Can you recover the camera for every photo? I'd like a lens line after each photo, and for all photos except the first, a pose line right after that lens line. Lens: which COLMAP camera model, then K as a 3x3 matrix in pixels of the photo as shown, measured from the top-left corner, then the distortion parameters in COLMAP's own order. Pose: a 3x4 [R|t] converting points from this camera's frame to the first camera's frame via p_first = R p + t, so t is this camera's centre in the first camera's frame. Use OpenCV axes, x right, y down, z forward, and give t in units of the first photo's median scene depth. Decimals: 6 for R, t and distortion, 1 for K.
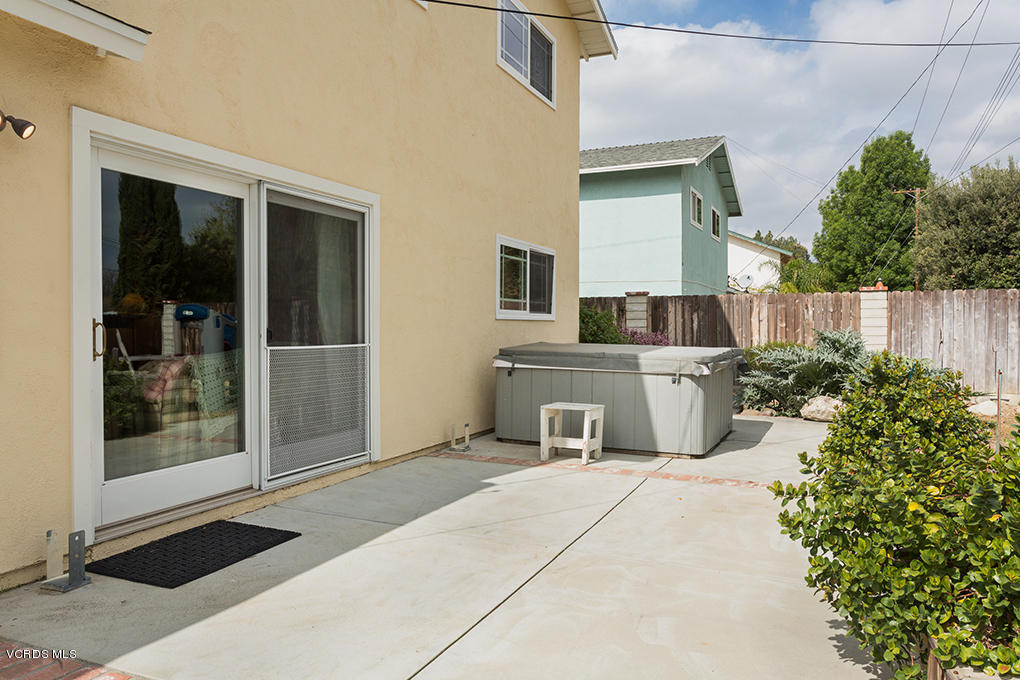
lens RADIAL K [[736.4, 0, 510.0], [0, 736.4, 340.0], [0, 0, 1]] dist [-0.001604, -0.000551]
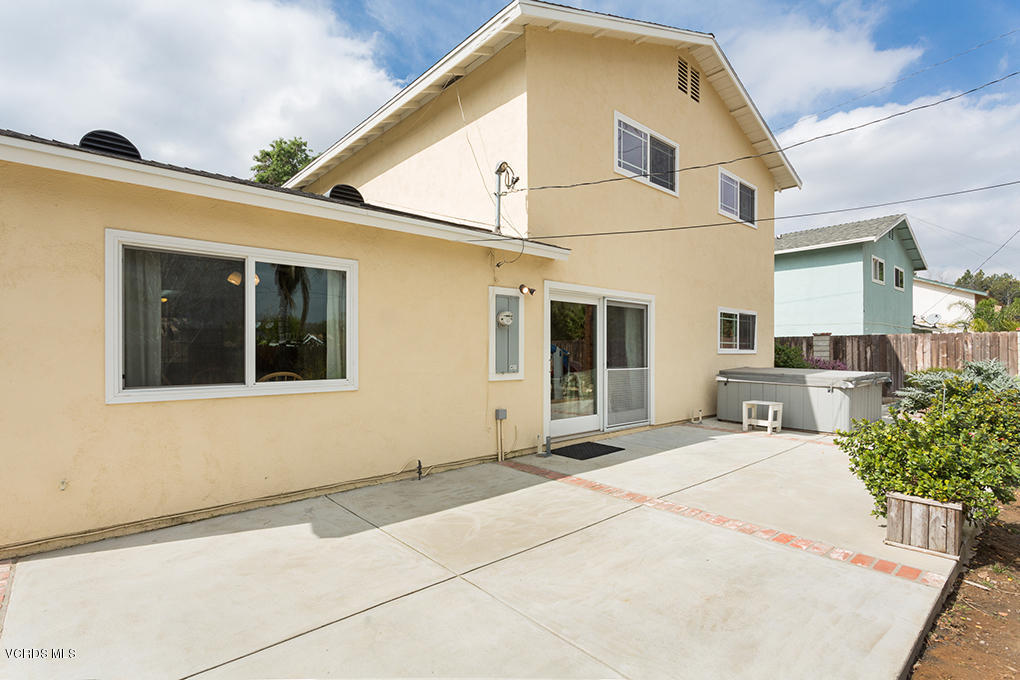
lens RADIAL K [[490.6, 0, 504.7], [0, 490.6, 351.6], [0, 0, 1]] dist [0.004171, 0.000633]
pose [[0.906541, -0.001130, -0.422116, 0.017857], [-0.006836, 0.999826, -0.017357, -0.010665], [0.422062, 0.018621, 0.906376, -0.346860]]
